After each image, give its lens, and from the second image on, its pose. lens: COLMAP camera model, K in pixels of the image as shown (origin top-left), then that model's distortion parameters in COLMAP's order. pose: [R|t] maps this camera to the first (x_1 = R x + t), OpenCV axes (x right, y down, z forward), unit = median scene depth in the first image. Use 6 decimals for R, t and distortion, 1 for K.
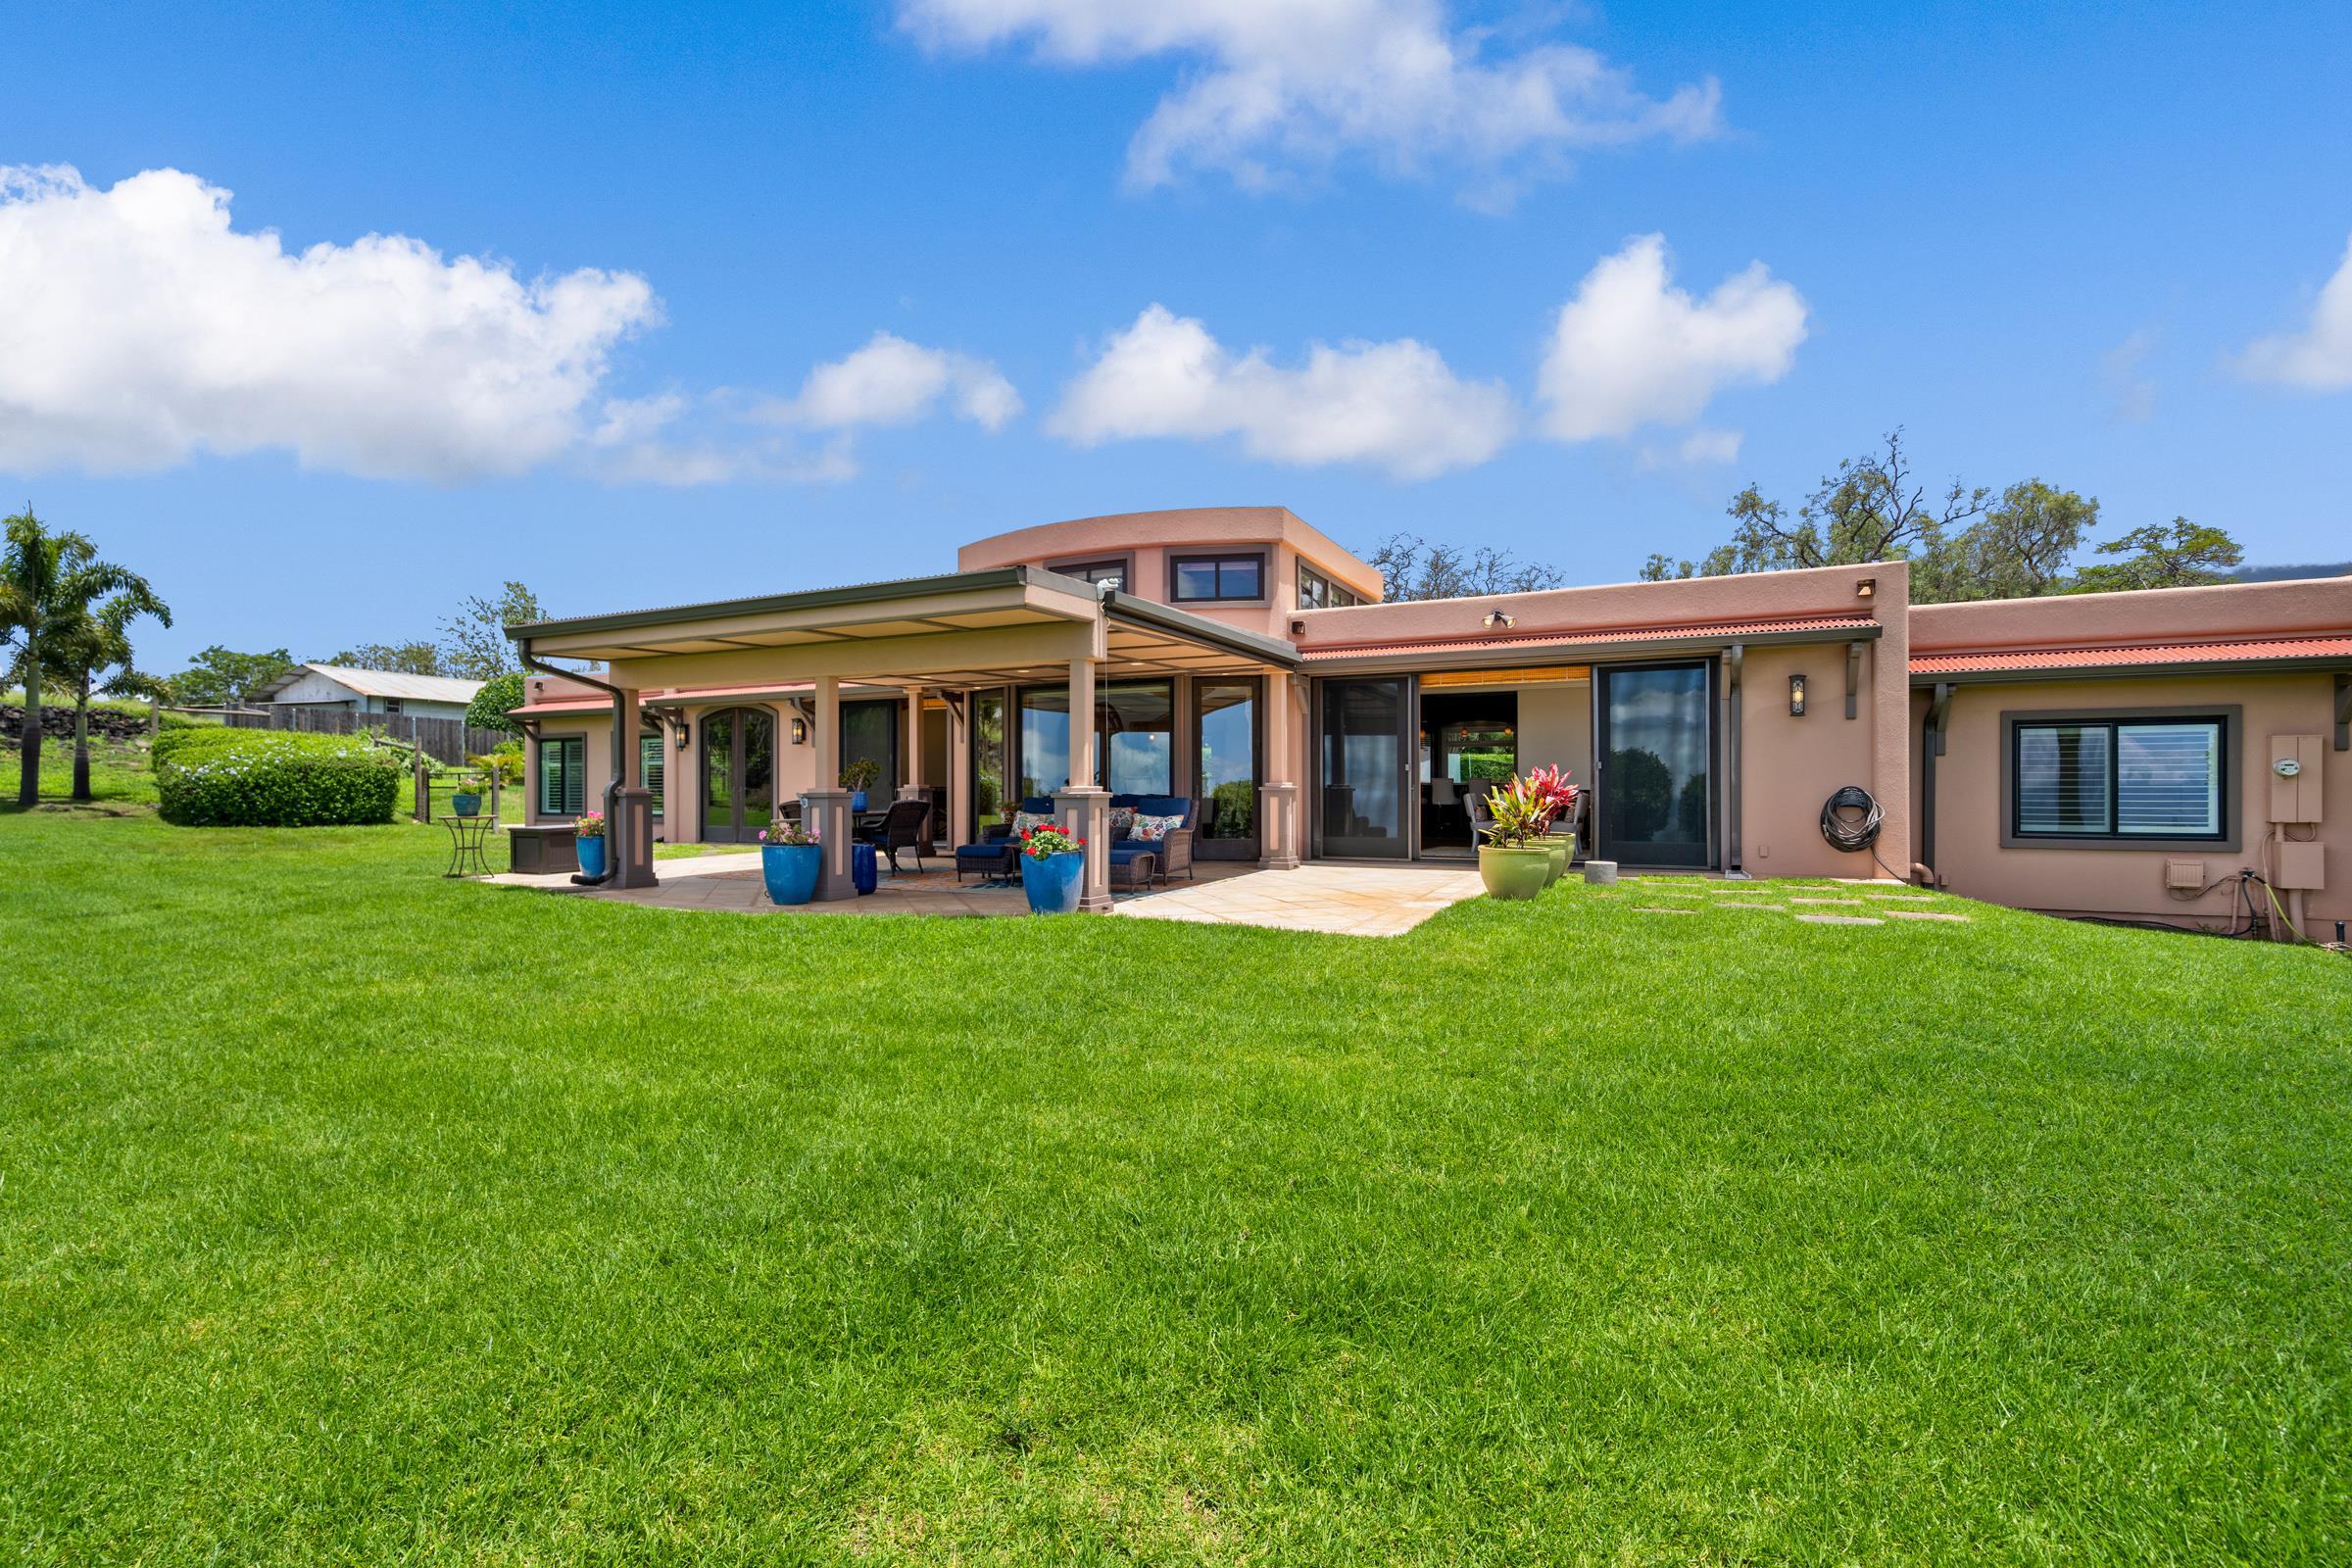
lens RADIAL K [[1063.8, 0, 1172.5], [0, 1063.8, 797.9], [0, 0, 1]] dist [-0.002086, 0.002060]
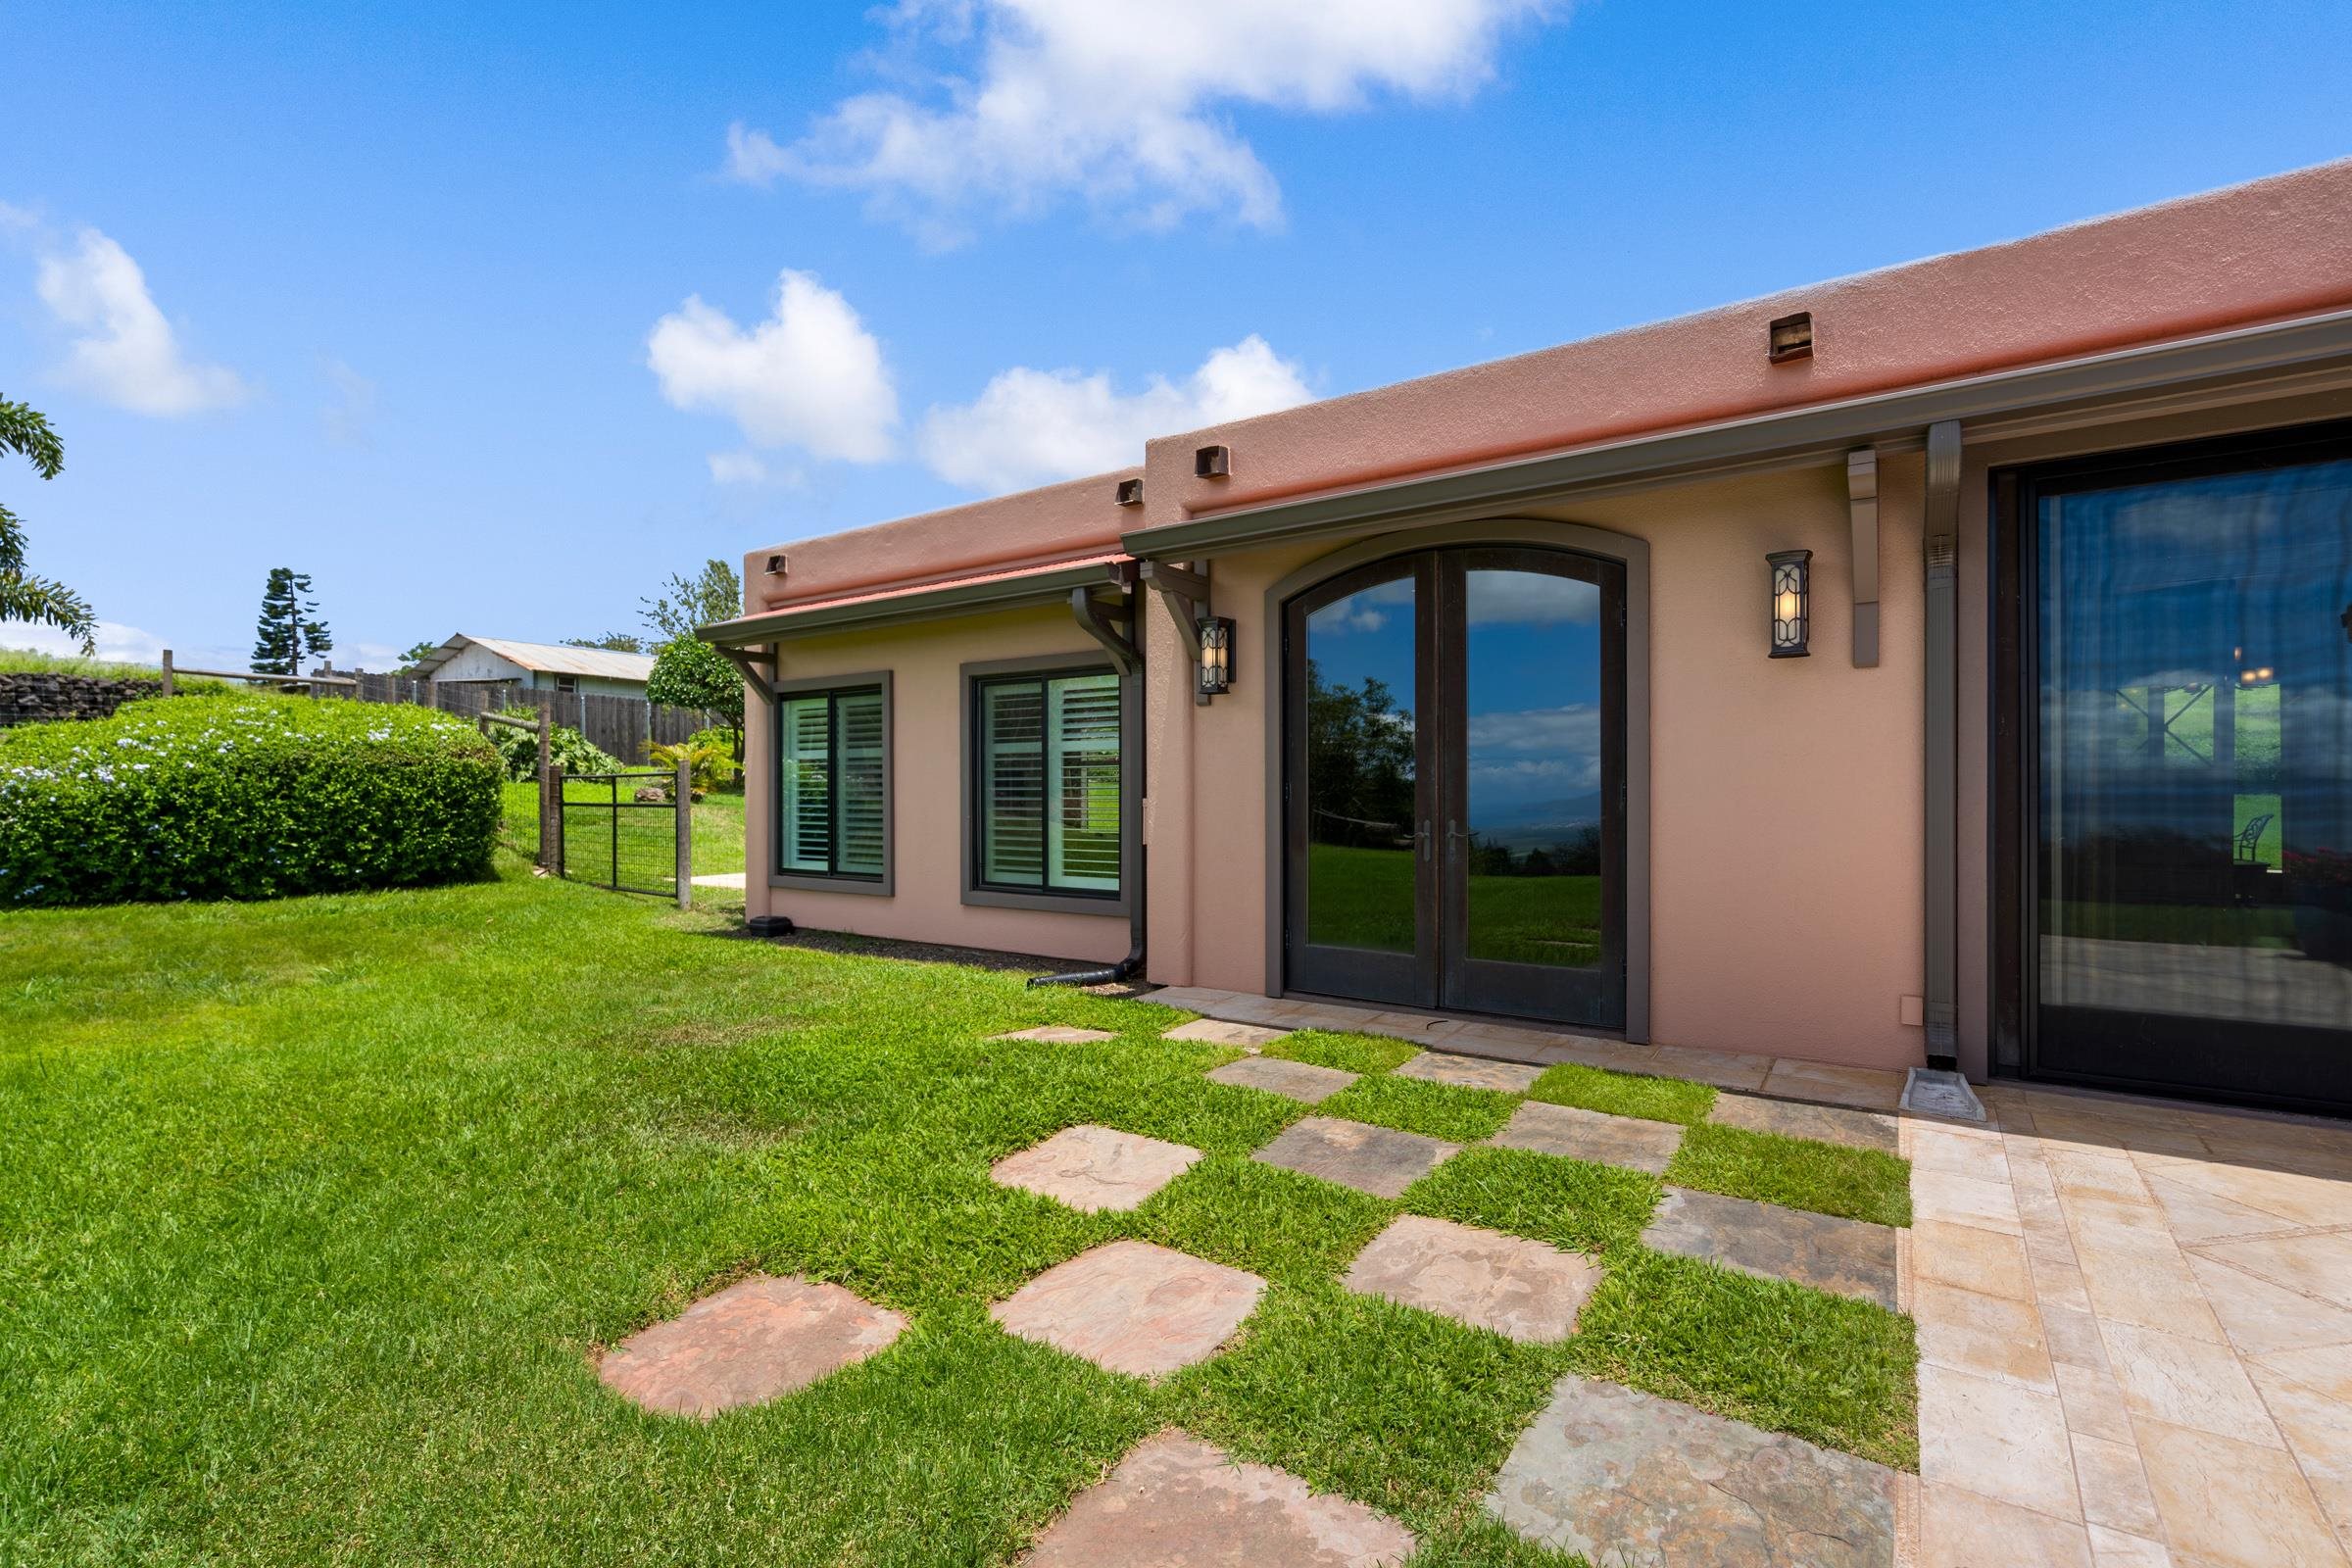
lens RADIAL K [[1063.8, 0, 1178.6], [0, 1063.8, 782.3], [0, 0, 1]] dist [-0.002086, 0.002060]
pose [[0.989803, -0.003823, -0.142392, -0.362453], [0.001931, 0.999908, -0.013425, -0.013704], [0.142430, 0.013013, 0.989719, 0.581376]]
